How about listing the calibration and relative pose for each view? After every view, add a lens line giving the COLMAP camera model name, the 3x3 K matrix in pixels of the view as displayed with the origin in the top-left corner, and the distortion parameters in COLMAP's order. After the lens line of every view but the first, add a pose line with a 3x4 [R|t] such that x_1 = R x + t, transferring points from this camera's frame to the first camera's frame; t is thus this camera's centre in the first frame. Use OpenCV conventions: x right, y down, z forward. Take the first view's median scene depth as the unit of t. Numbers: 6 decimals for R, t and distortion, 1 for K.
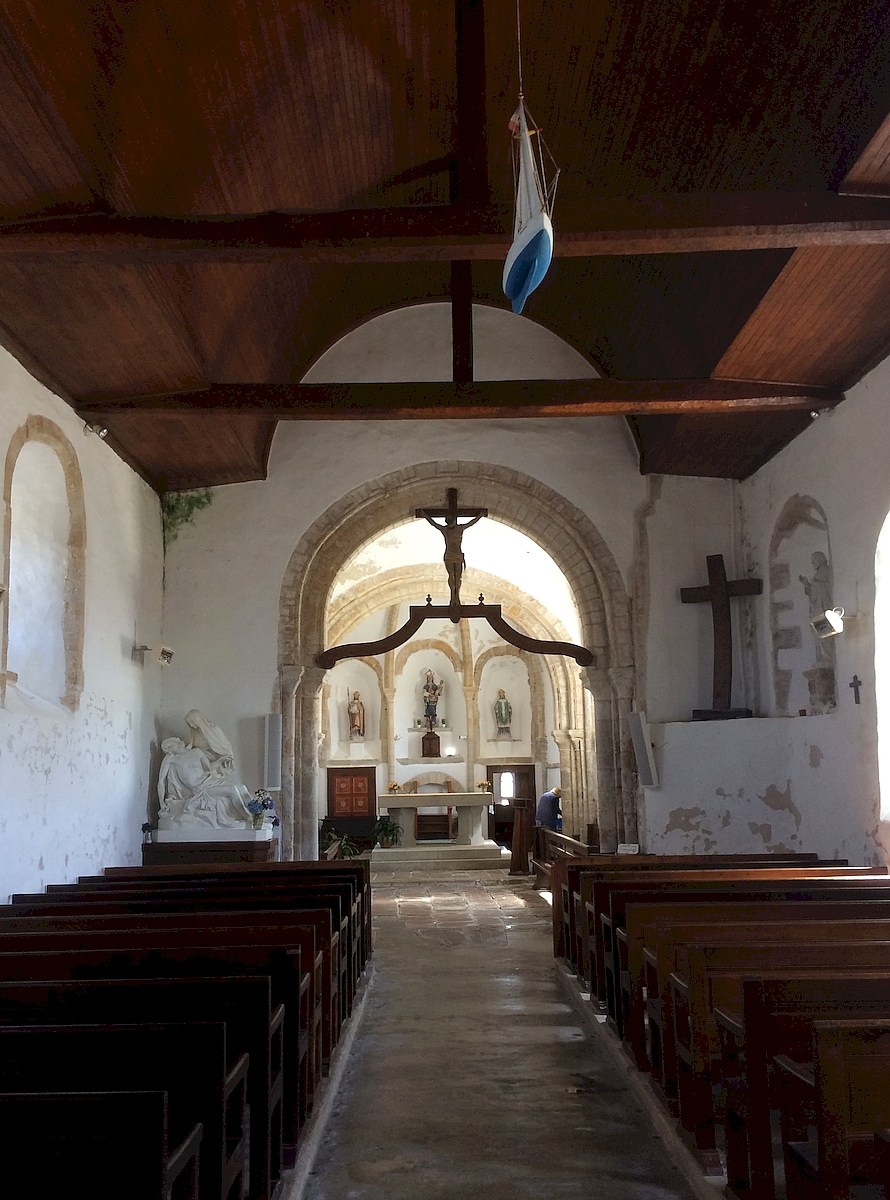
lens RADIAL K [[1027.9, 0, 440.4], [0, 1027.9, 589.0], [0, 0, 1]] dist [0.061345, -0.079911]
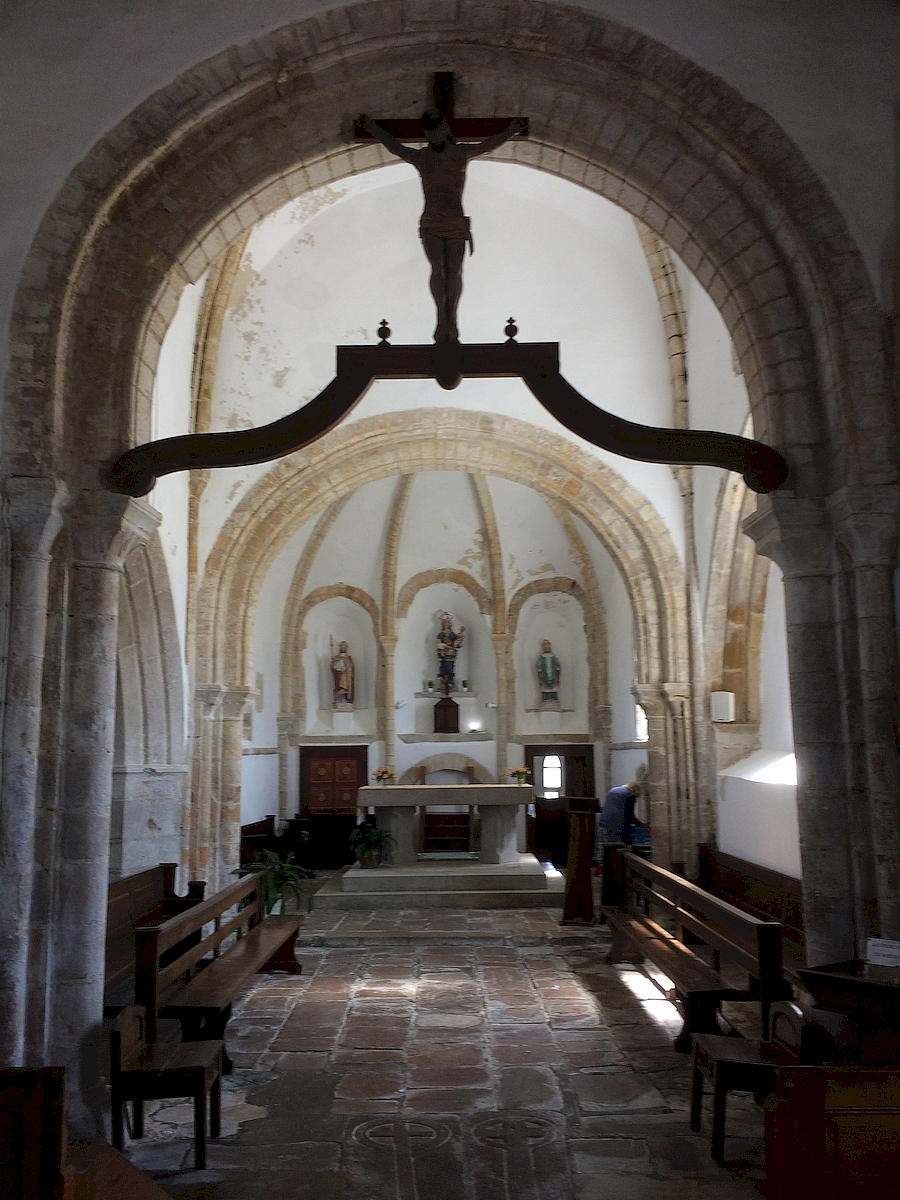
lens RADIAL K [[1027.9, 0, 437.8], [0, 1027.9, 609.6], [0, 0, 1]] dist [0.061345, -0.079911]
pose [[0.999136, 0.003301, -0.041423, 0.028885], [-0.001868, 0.999400, 0.034577, 0.110705], [0.041513, -0.034469, 0.998543, 0.603683]]
